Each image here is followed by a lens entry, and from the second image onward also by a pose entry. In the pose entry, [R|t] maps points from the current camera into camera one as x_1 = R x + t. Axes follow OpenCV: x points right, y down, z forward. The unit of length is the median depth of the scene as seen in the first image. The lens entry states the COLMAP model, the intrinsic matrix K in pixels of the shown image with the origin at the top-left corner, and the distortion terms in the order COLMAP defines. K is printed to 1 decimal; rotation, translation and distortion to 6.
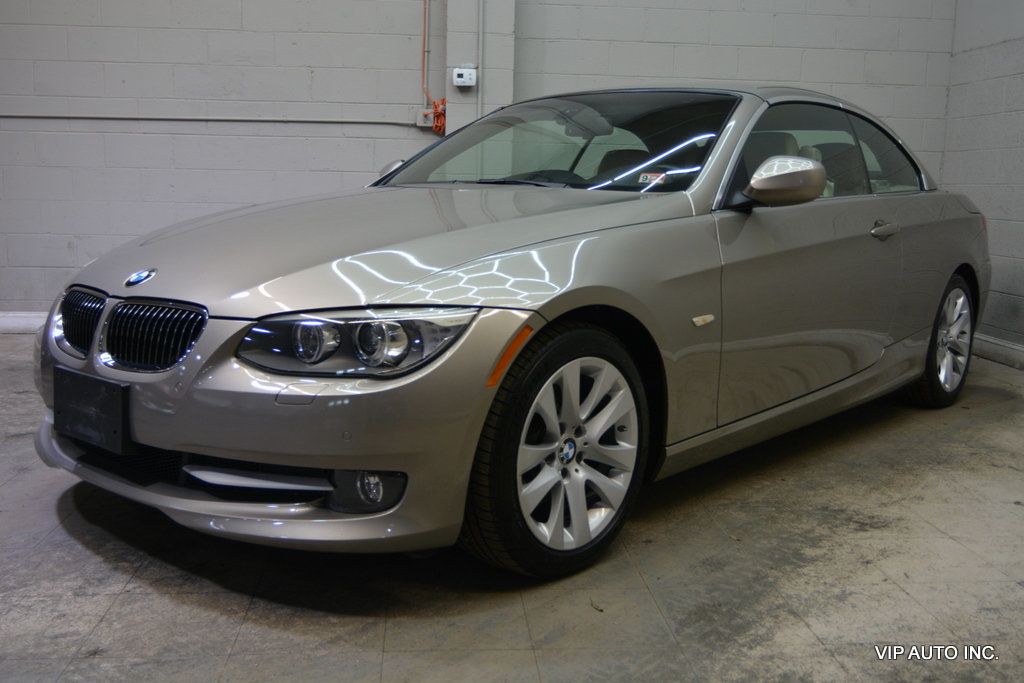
lens RADIAL K [[996.2, 0, 509.9], [0, 996.2, 342.9], [0, 0, 1]] dist [-0.019974, 0.010520]
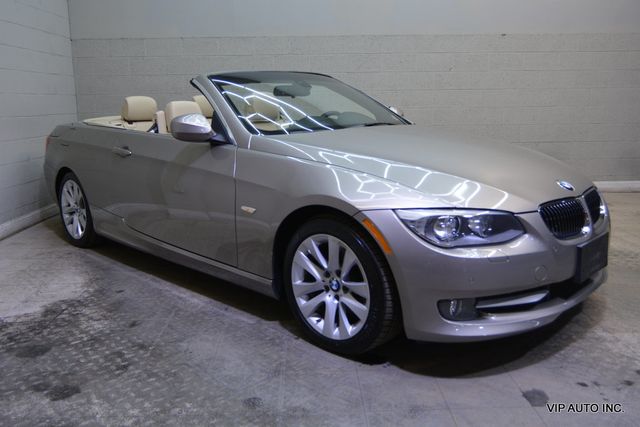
lens RADIAL K [[551.0, 0, 318.0], [0, 551.0, 213.9], [0, 0, 1]] dist [-0.022903, 0.006968]
pose [[0.058428, -0.218211, 0.974151, -1.218644], [0.170632, 0.963641, 0.205622, -0.265496], [-0.983601, 0.154207, 0.093537, 1.186597]]
